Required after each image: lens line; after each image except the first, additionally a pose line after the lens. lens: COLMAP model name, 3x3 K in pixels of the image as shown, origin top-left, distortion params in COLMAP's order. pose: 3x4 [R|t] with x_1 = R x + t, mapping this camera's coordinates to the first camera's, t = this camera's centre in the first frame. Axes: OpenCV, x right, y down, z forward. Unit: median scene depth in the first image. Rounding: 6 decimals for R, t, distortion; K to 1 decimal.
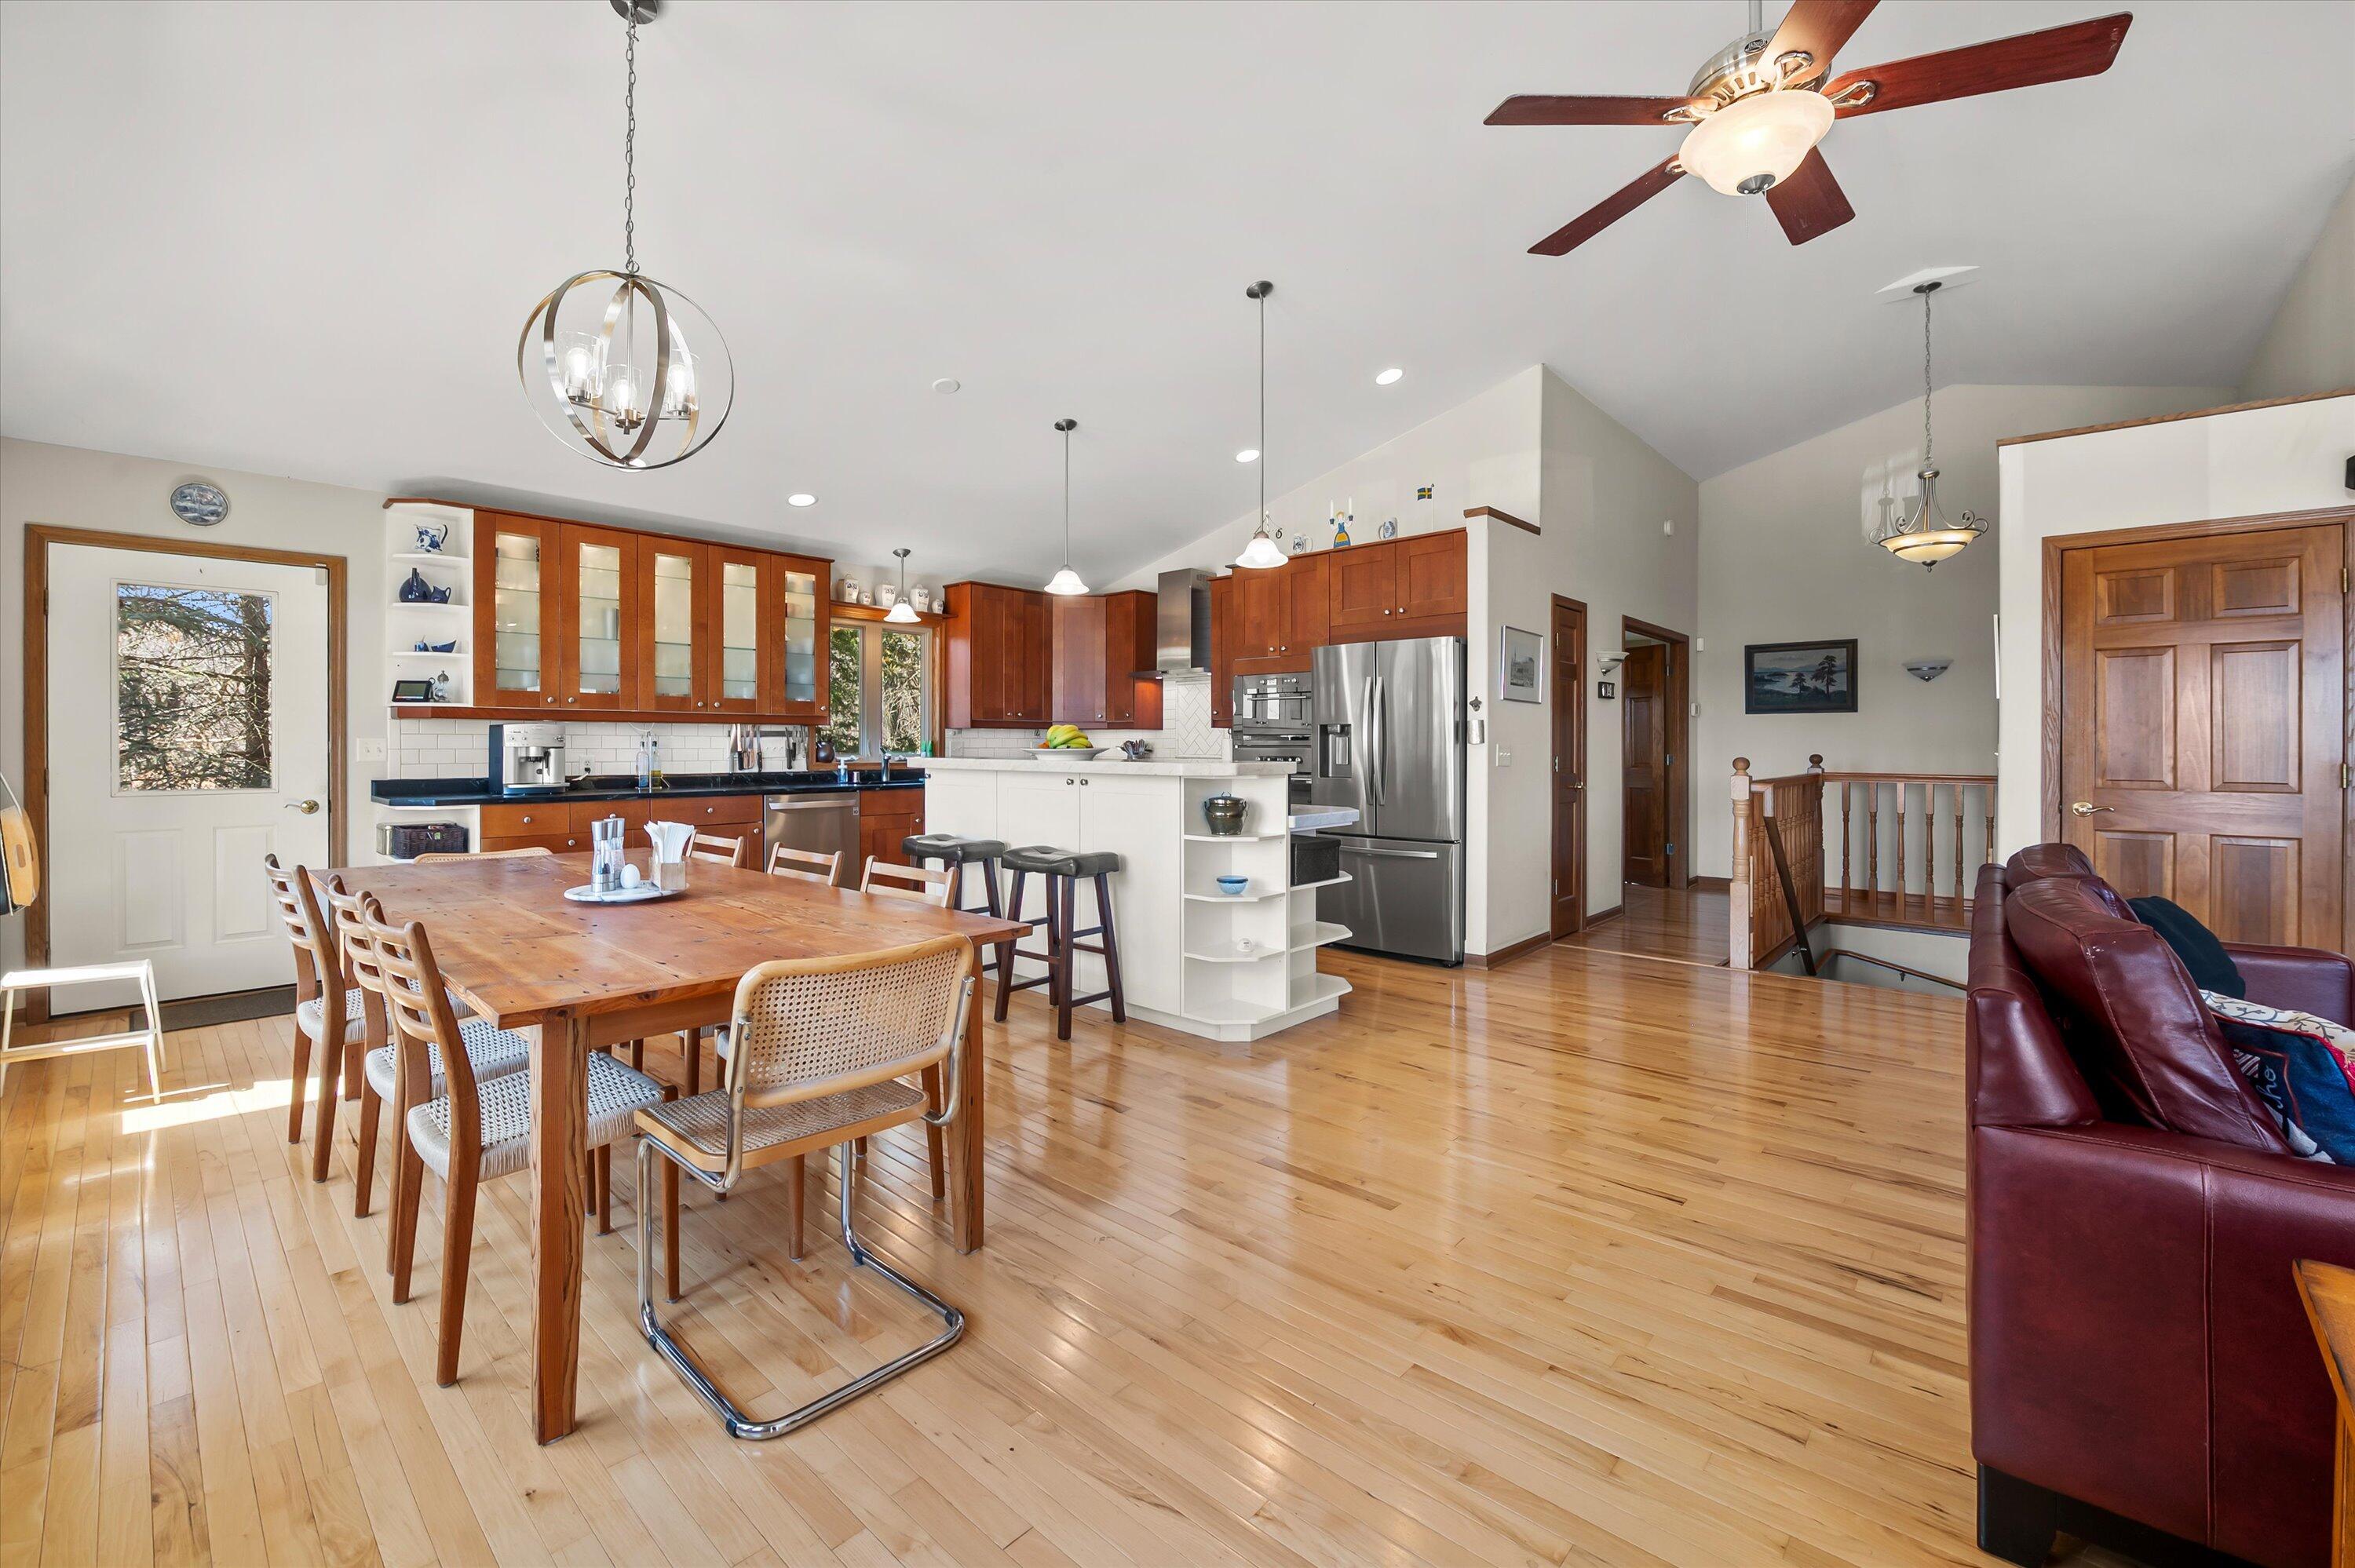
lens RADIAL K [[969.4, 0, 1176.0], [0, 969.4, 750.7], [0, 0, 1]] dist [0.000141, -0.005283]
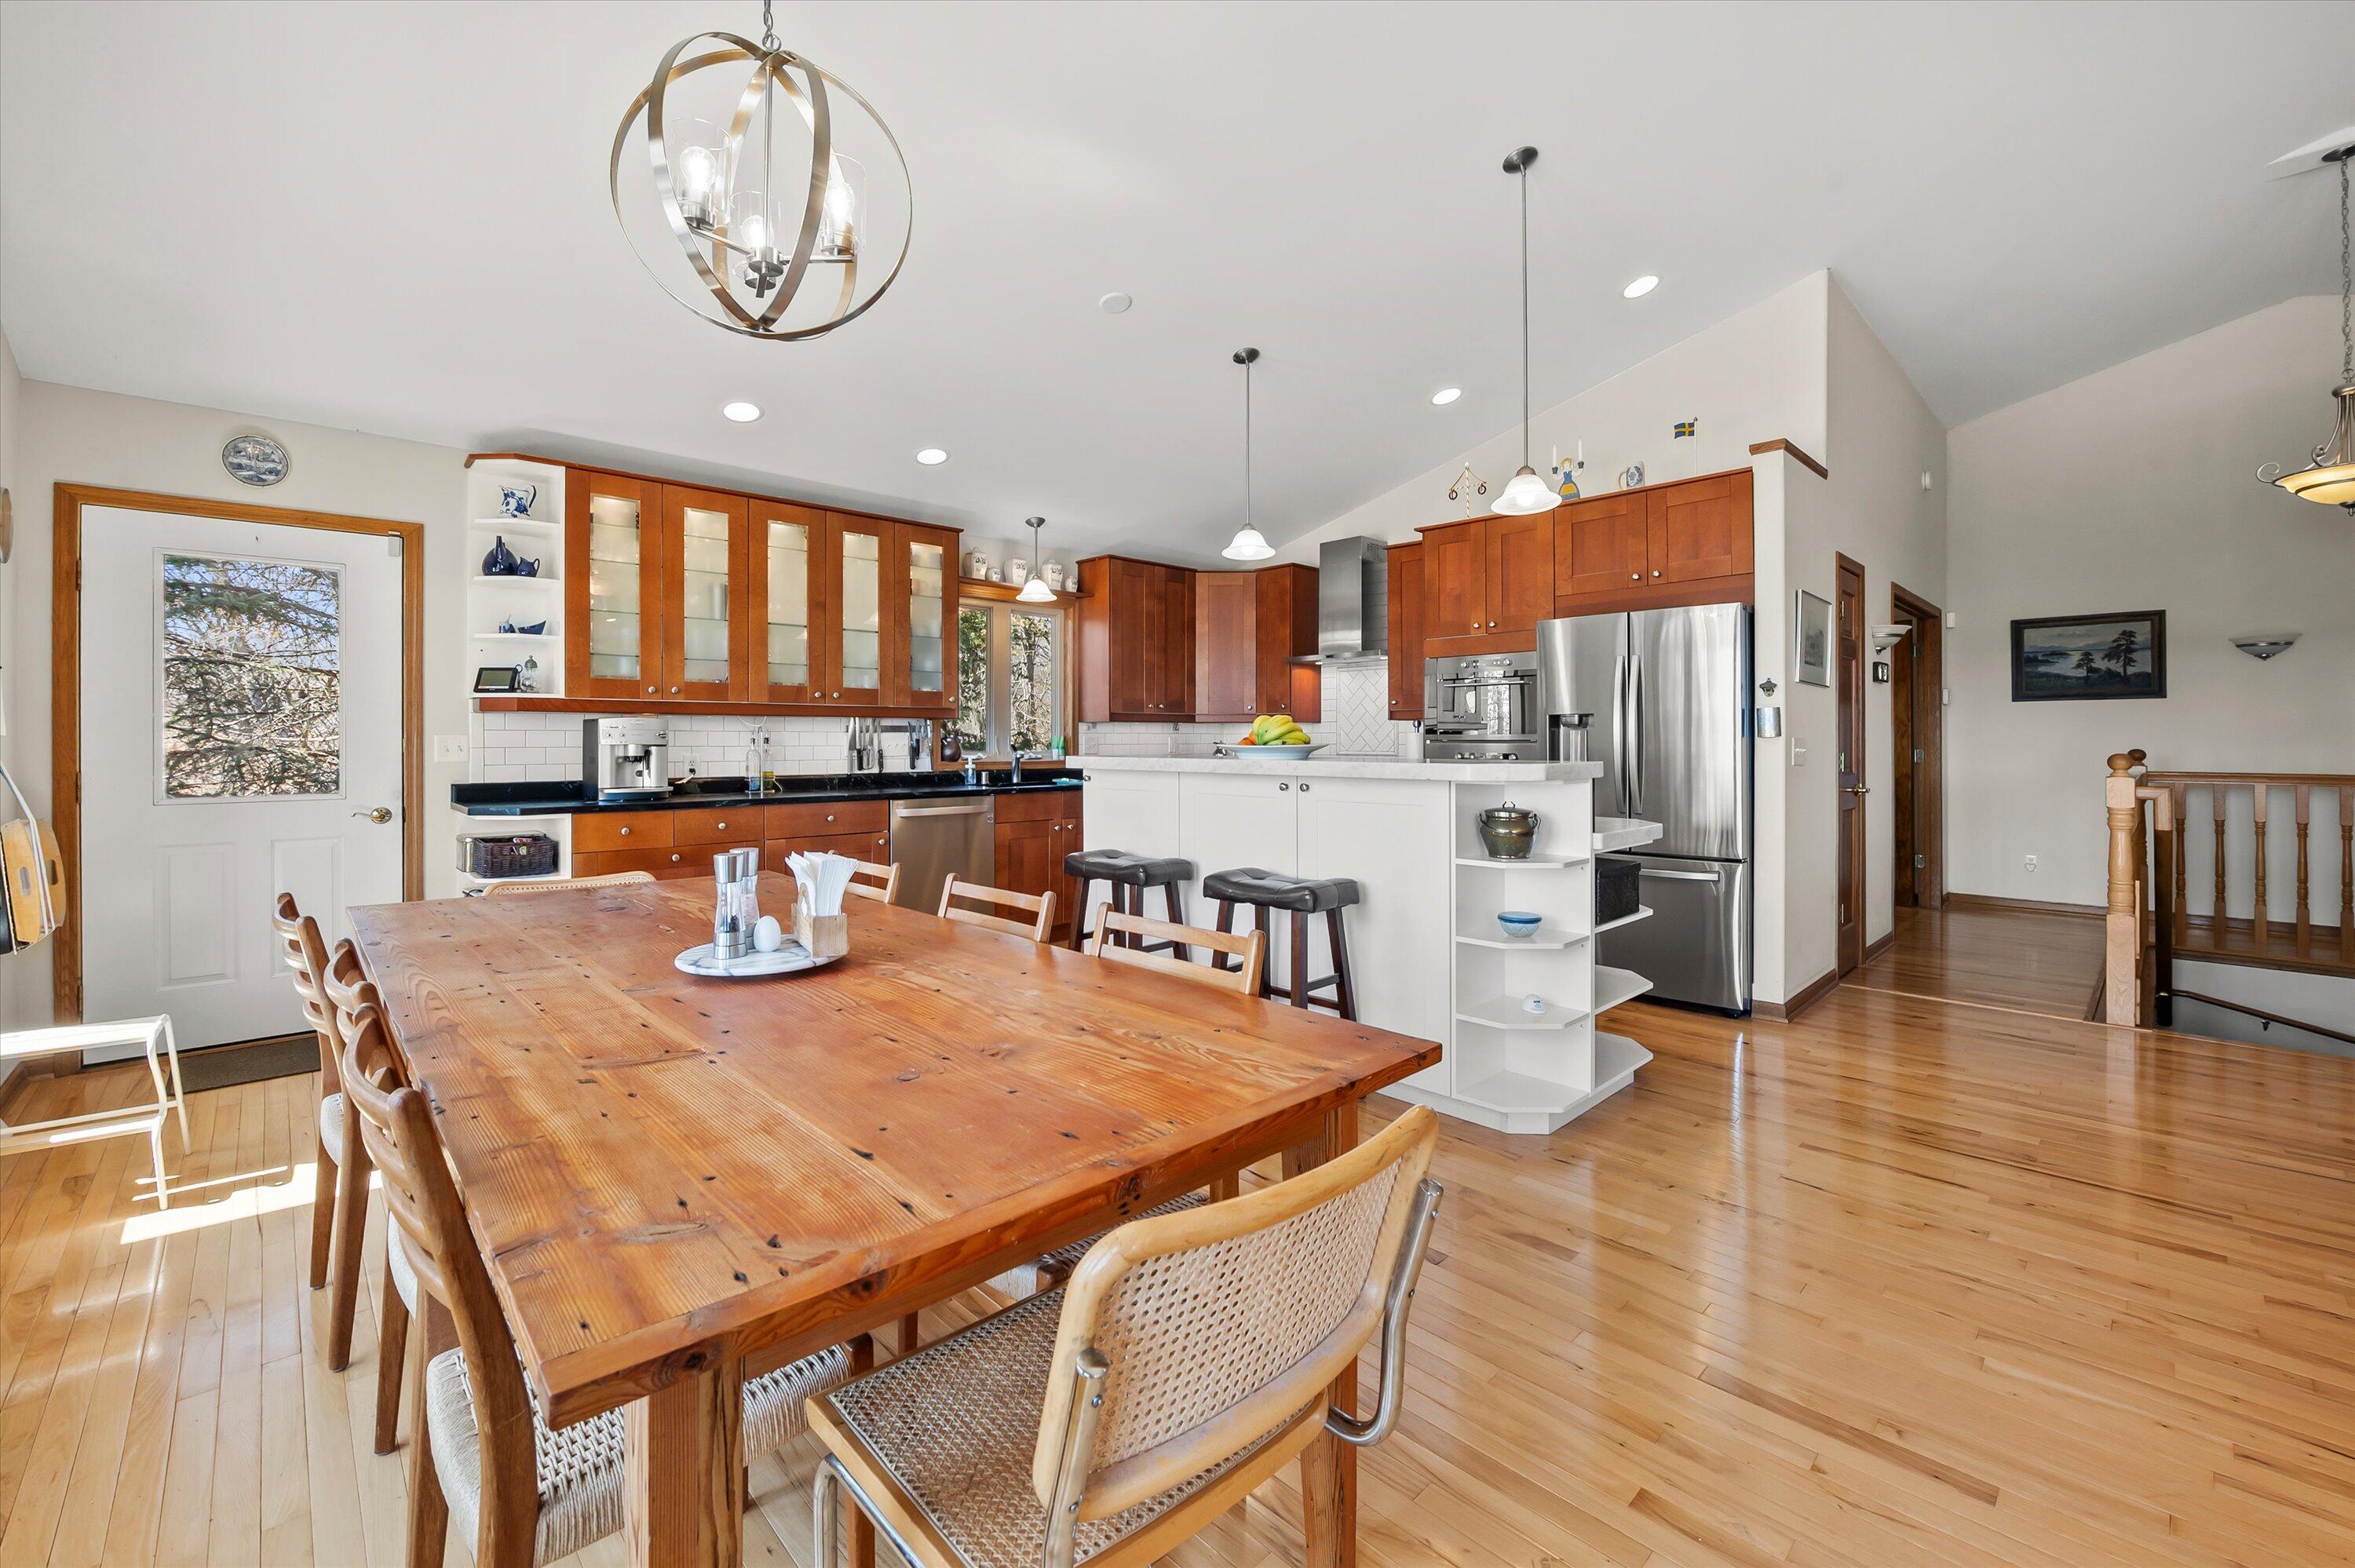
lens RADIAL K [[963.5, 0, 1179.8], [0, 963.5, 741.1], [0, 0, 1]] dist [-0.001523, -0.004277]
pose [[0.997605, -0.003097, -0.069093, -0.124356], [0.002702, 0.999979, -0.005818, -0.000888], [0.069110, 0.005618, 0.997593, 0.188149]]
